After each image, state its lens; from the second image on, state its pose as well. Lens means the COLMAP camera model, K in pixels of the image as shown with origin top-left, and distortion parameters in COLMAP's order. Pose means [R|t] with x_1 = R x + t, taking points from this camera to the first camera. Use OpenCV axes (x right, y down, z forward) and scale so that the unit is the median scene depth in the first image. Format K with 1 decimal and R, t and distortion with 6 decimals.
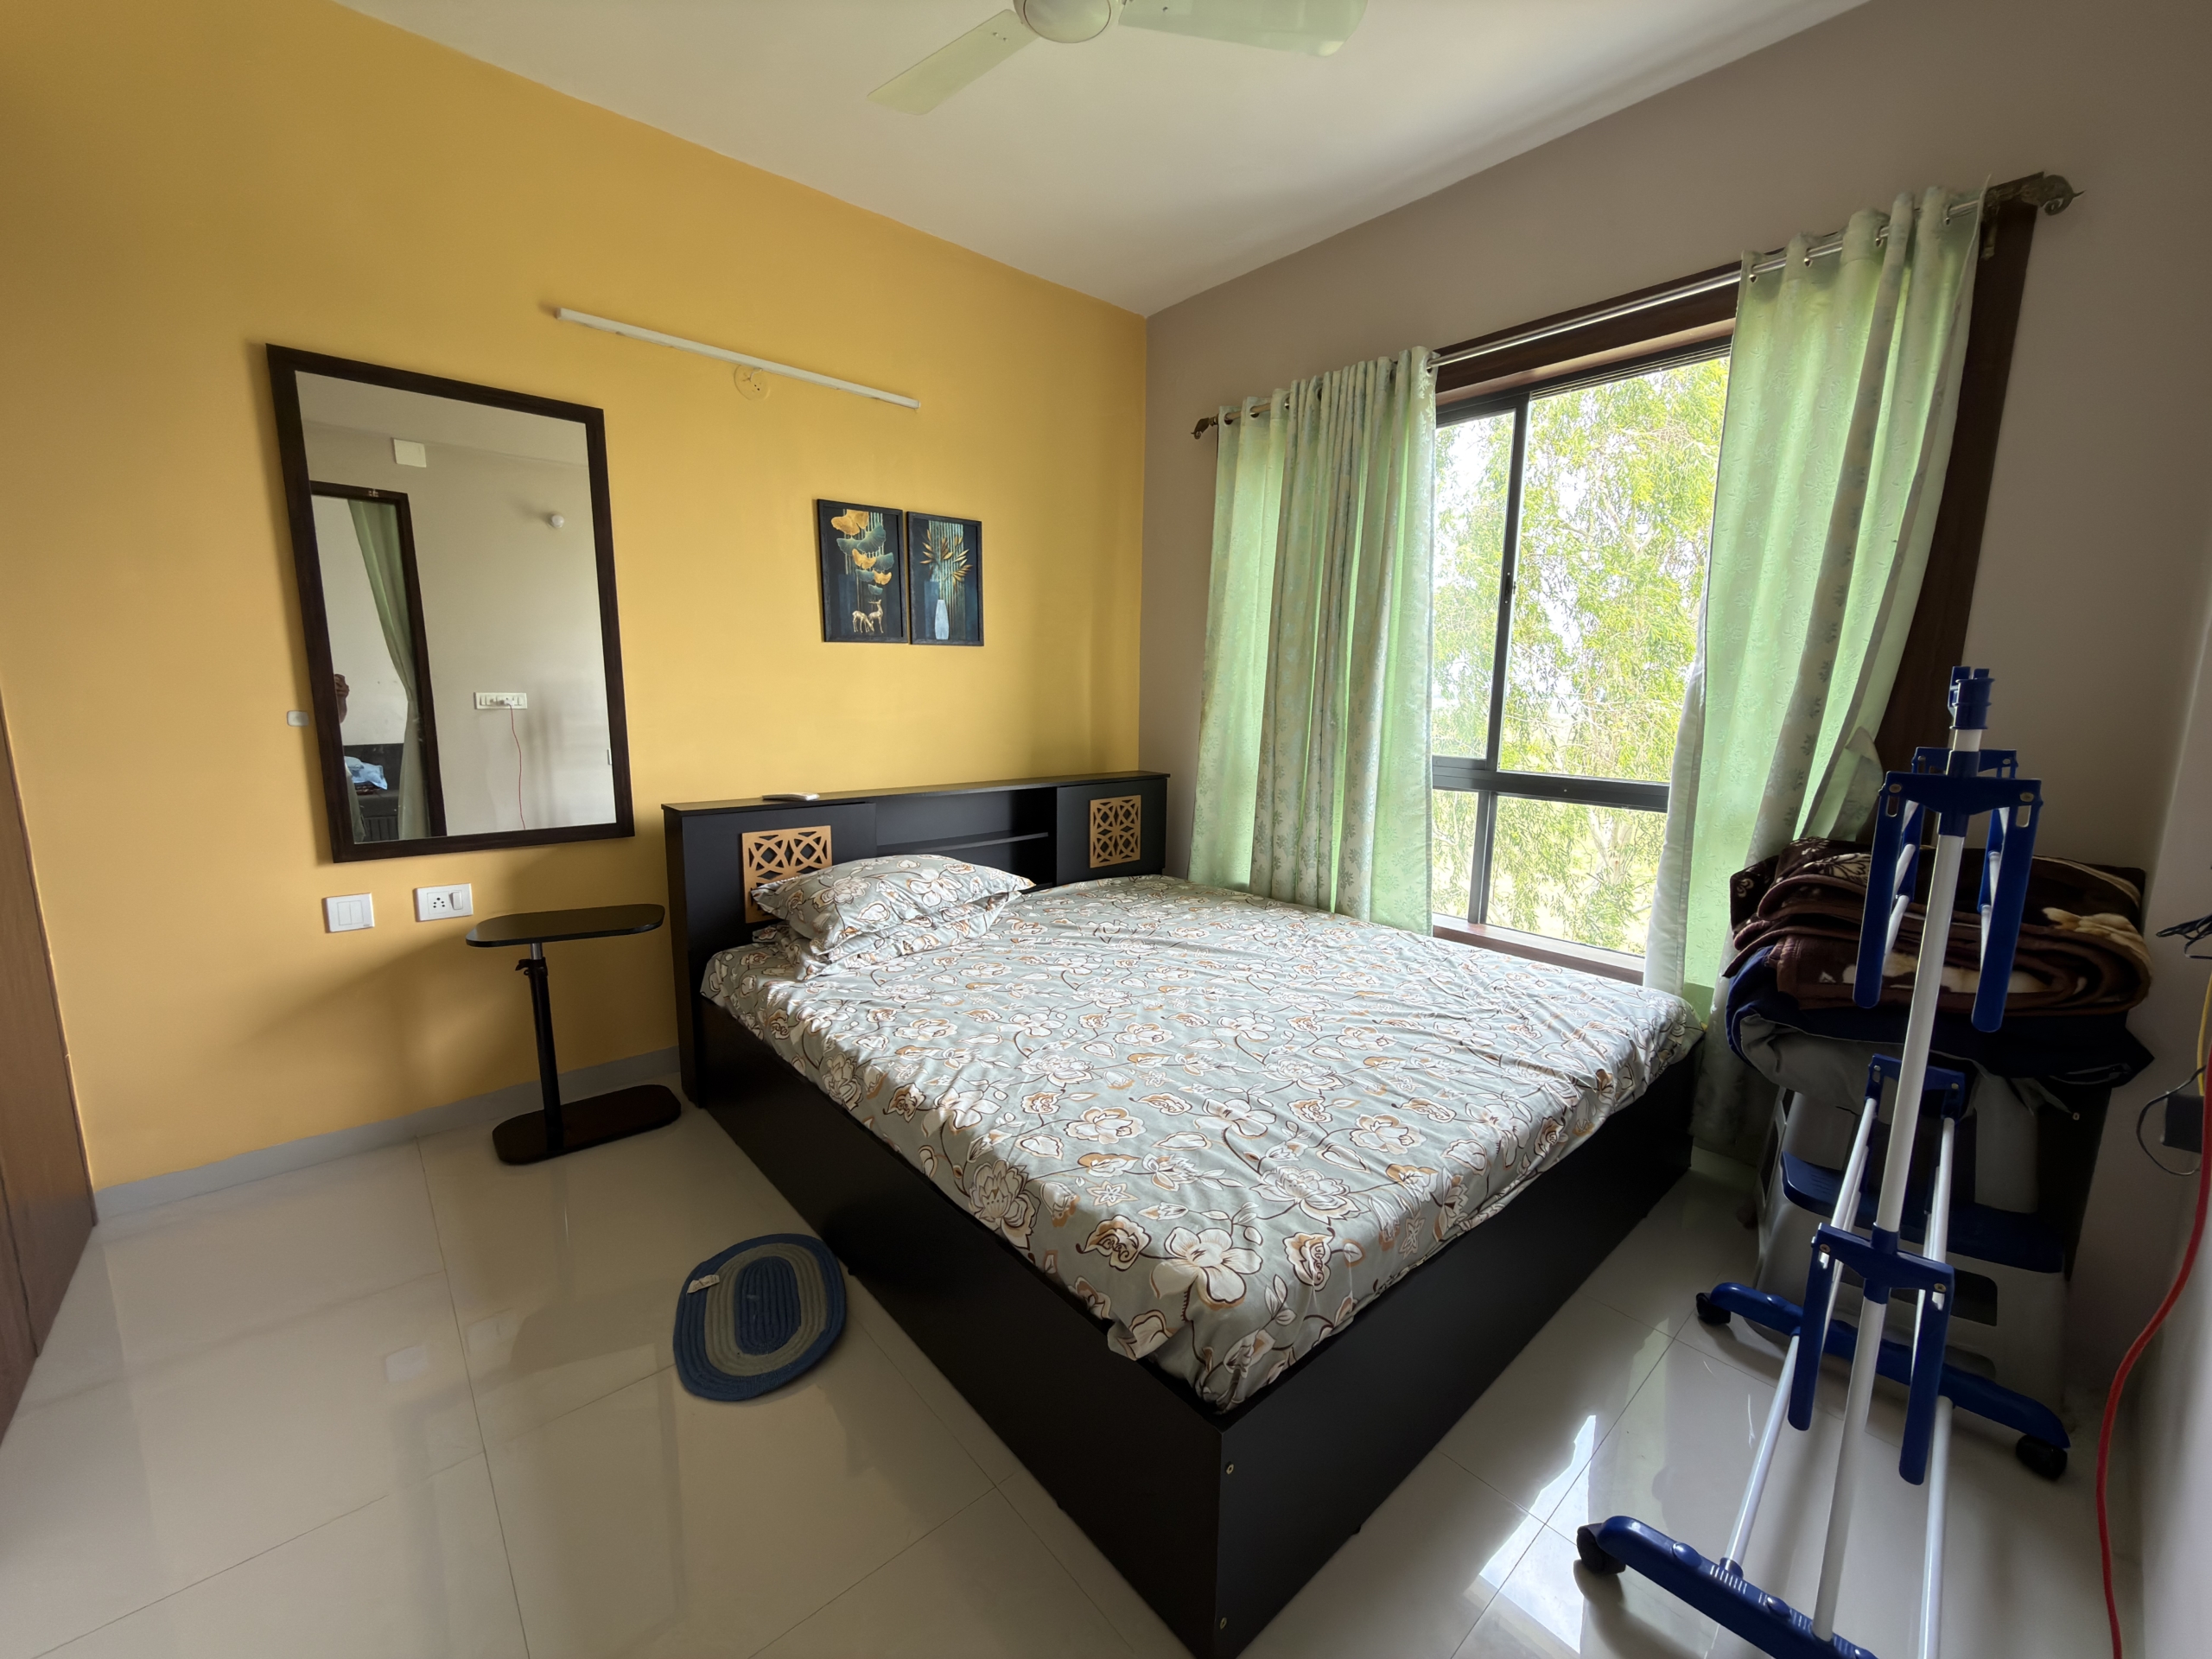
lens RADIAL K [[889.9, 0, 1110.0], [0, 889.9, 836.0], [0, 0, 1]] dist [0.007894, 0.000021]
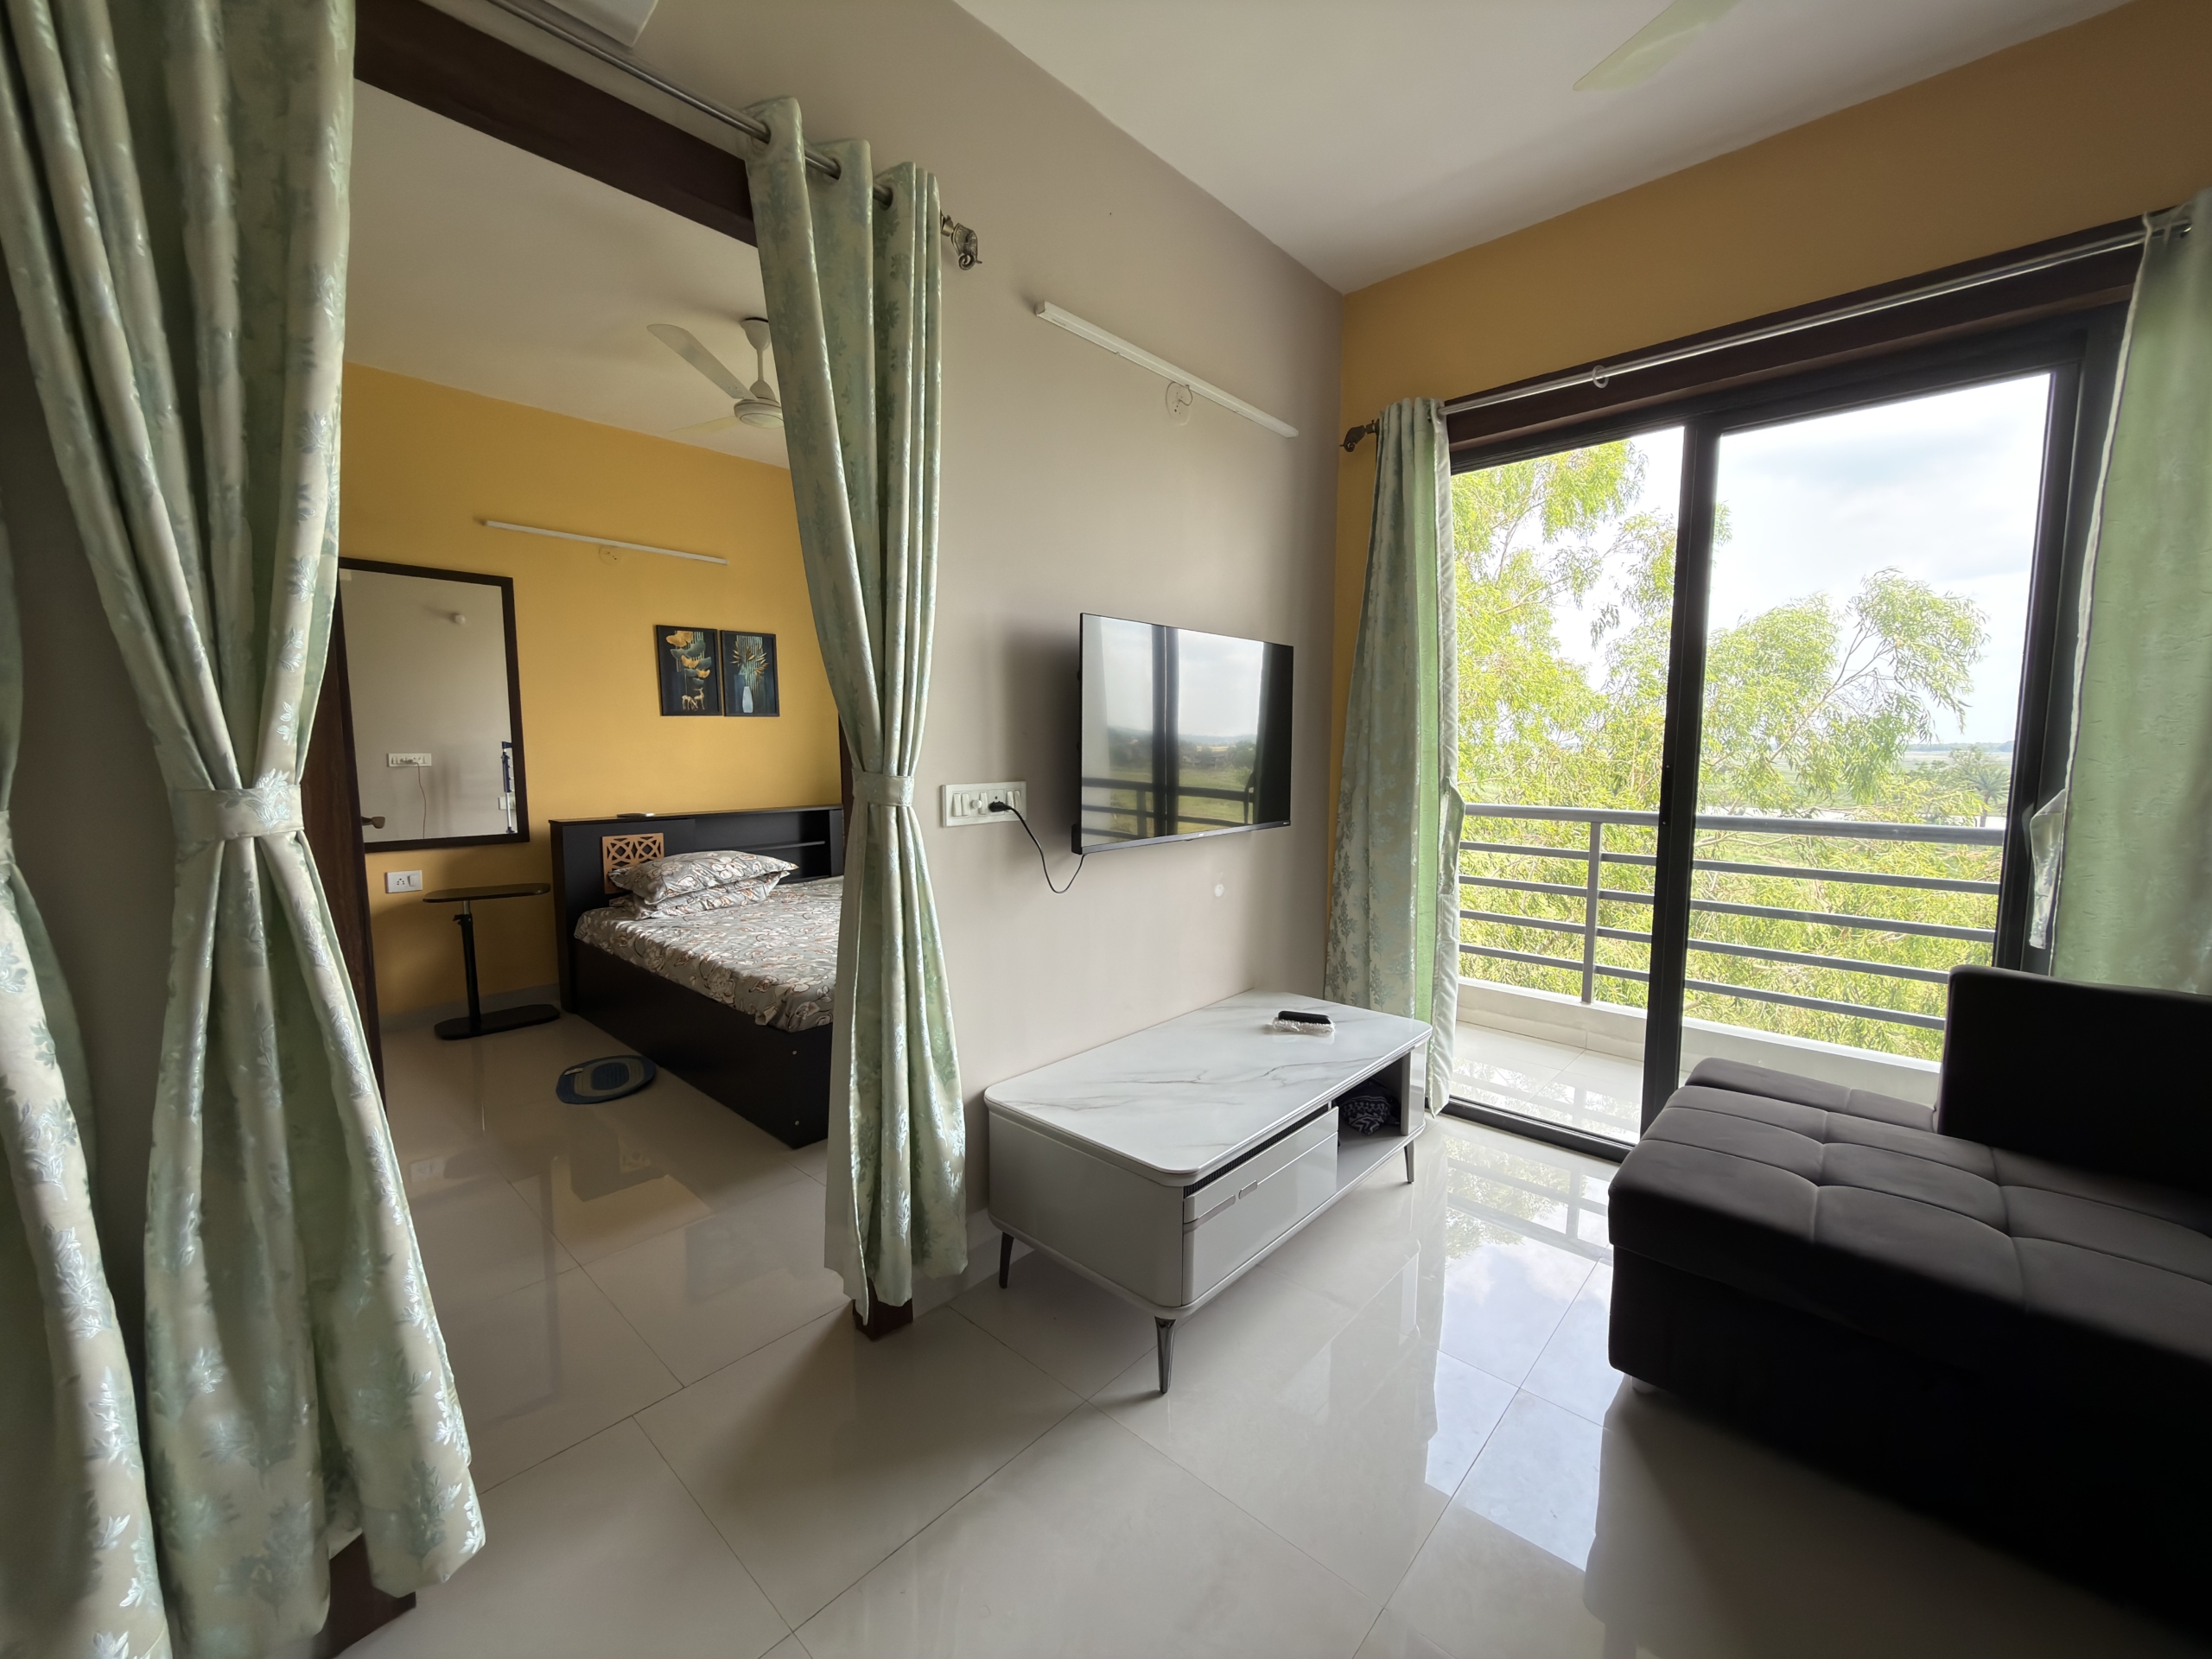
lens RADIAL K [[889.9, 0, 1110.0], [0, 889.9, 836.0], [0, 0, 1]] dist [0.007894, 0.000021]
pose [[0.994245, -0.023461, 0.104530, 0.312892], [0.029791, 0.997789, -0.059410, 0.113733], [-0.102905, 0.062182, 0.992746, -0.655848]]
